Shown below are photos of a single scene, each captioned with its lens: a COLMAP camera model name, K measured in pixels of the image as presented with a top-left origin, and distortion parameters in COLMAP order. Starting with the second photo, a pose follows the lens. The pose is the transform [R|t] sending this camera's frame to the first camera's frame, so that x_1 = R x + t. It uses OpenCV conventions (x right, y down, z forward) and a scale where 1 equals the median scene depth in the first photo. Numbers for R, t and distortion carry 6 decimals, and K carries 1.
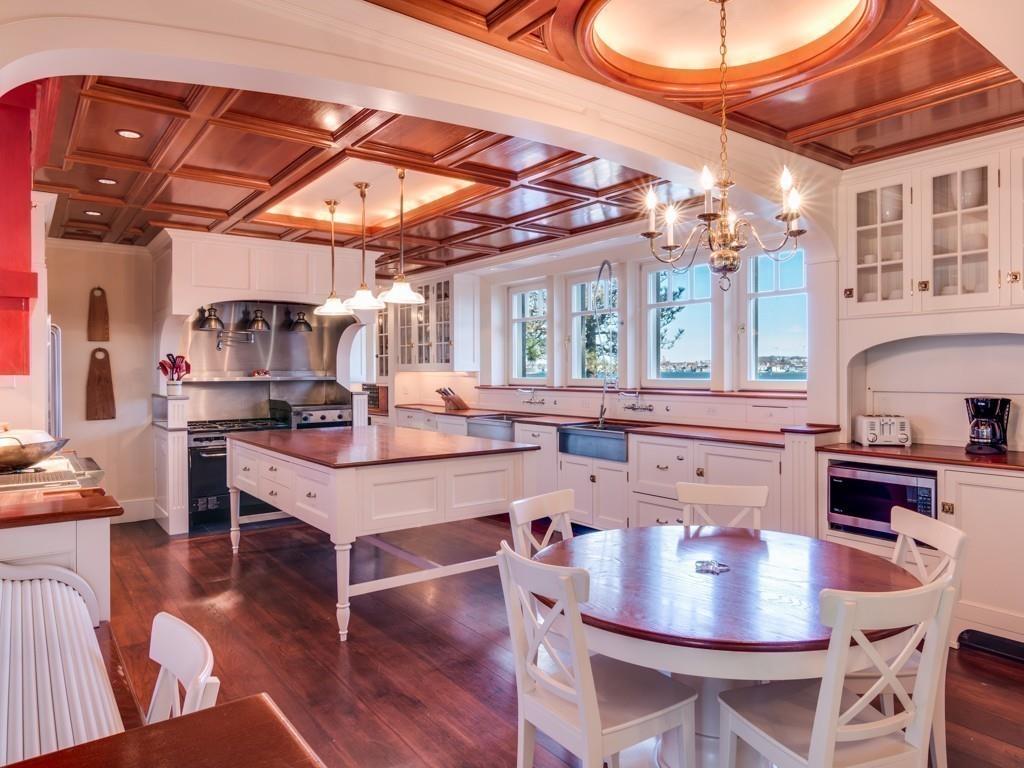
lens RADIAL K [[618.7, 0, 512.0], [0, 618.7, 384.0], [0, 0, 1]] dist [-0.002431, -0.000348]
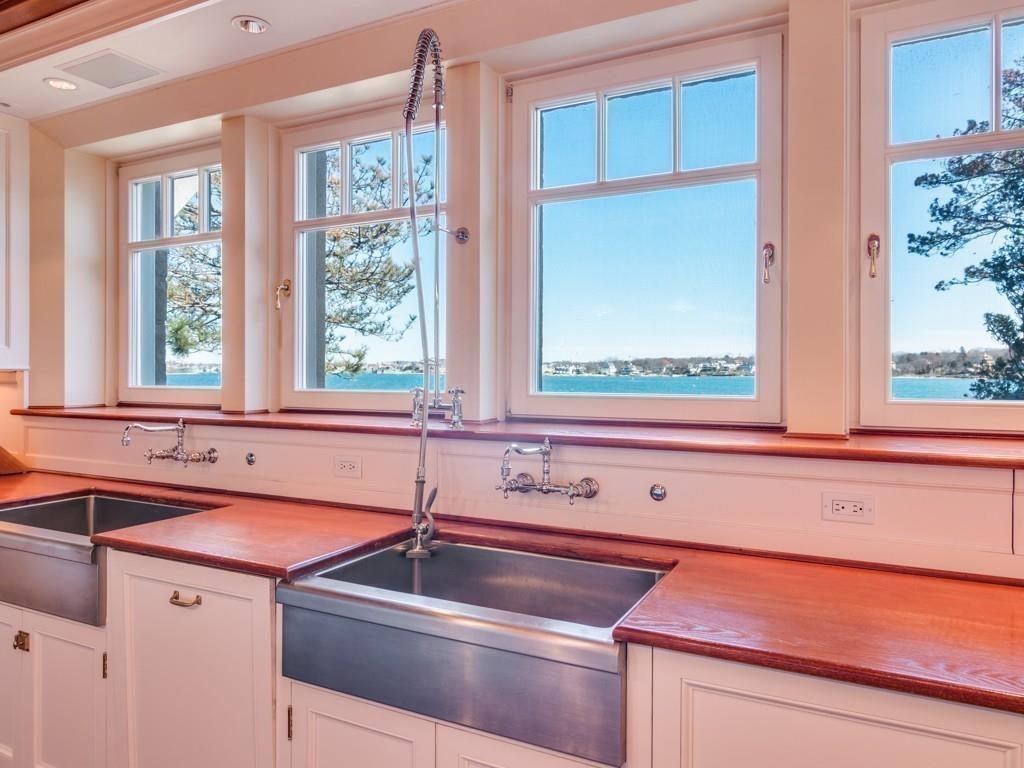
lens RADIAL K [[711.4, 0, 512.0], [0, 711.4, 384.0], [0, 0, 1]] dist [-0.002844, 0.002837]
pose [[0.892154, 0.007576, 0.451669, 0.016079], [-0.002368, 0.999924, -0.012095, -0.007078], [-0.451726, 0.009721, 0.892104, 0.475978]]
